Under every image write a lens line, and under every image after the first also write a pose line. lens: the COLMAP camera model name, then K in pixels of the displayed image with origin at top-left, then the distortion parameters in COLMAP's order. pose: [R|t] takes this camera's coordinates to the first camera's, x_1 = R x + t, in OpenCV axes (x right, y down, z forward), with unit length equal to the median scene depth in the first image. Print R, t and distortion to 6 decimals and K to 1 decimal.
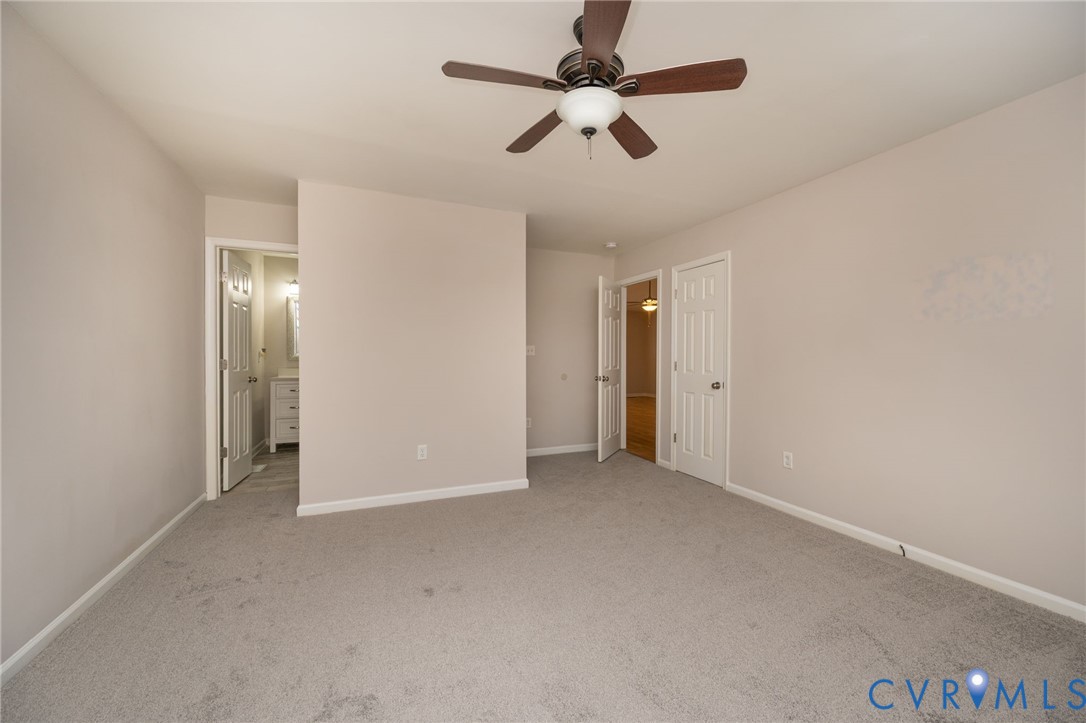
lens RADIAL K [[420.3, 0, 542.7], [0, 420.3, 358.5], [0, 0, 1]] dist [-0.003630, -0.000122]
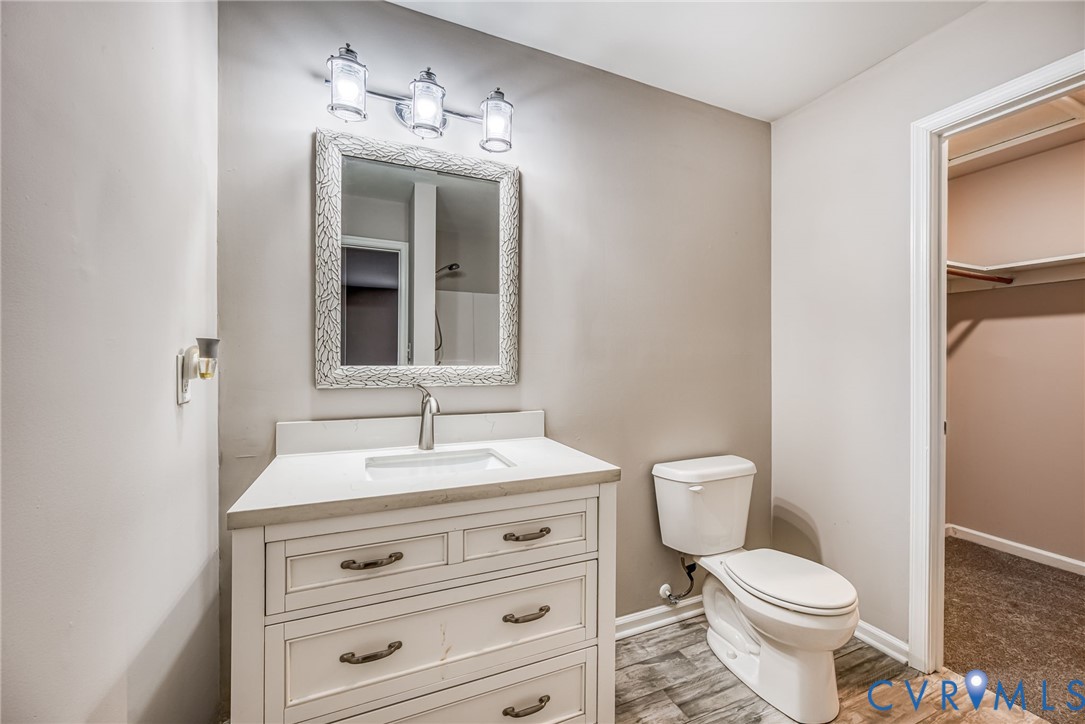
lens RADIAL K [[419.9, 0, 541.2], [0, 419.9, 361.6], [0, 0, 1]] dist [-0.003630, -0.000122]
pose [[0.999932, -0.002491, 0.011360, -0.480143], [0.002504, 0.999996, -0.001143, -0.011324], [-0.011357, 0.001172, 0.999935, 0.754127]]
